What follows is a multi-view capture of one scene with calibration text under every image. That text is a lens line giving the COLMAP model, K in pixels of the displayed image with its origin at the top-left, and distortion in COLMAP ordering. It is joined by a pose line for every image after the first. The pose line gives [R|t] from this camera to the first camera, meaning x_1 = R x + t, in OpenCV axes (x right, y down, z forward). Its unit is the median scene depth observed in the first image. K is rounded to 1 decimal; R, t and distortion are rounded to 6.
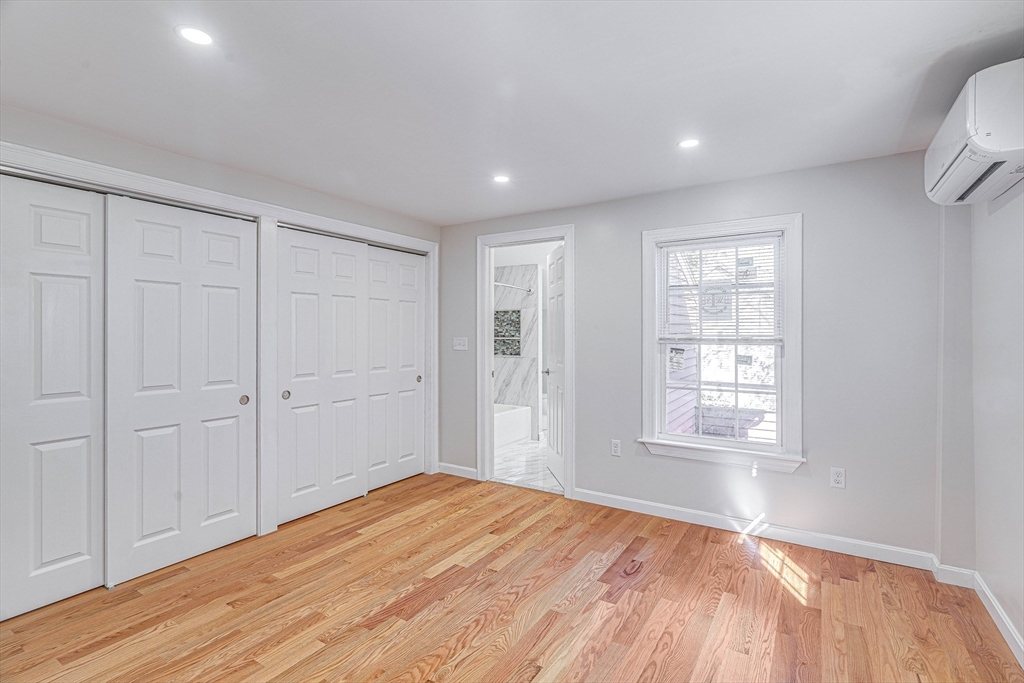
lens RADIAL K [[475.1, 0, 508.8], [0, 475.1, 335.0], [0, 0, 1]] dist [-0.002726, 0.000790]
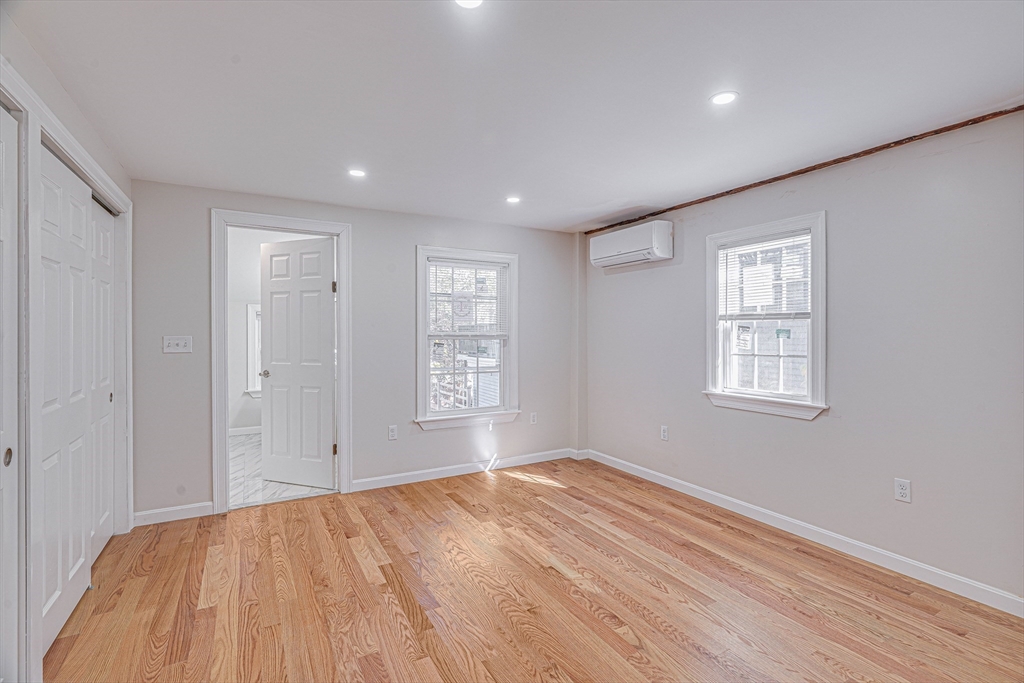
lens RADIAL K [[475.1, 0, 508.8], [0, 475.1, 335.0], [0, 0, 1]] dist [-0.002726, 0.000790]
pose [[0.475248, -0.004833, 0.879839, -0.718491], [0.000032, 0.999985, 0.005475, 0.000115], [-0.879852, -0.002574, 0.475241, 0.253875]]
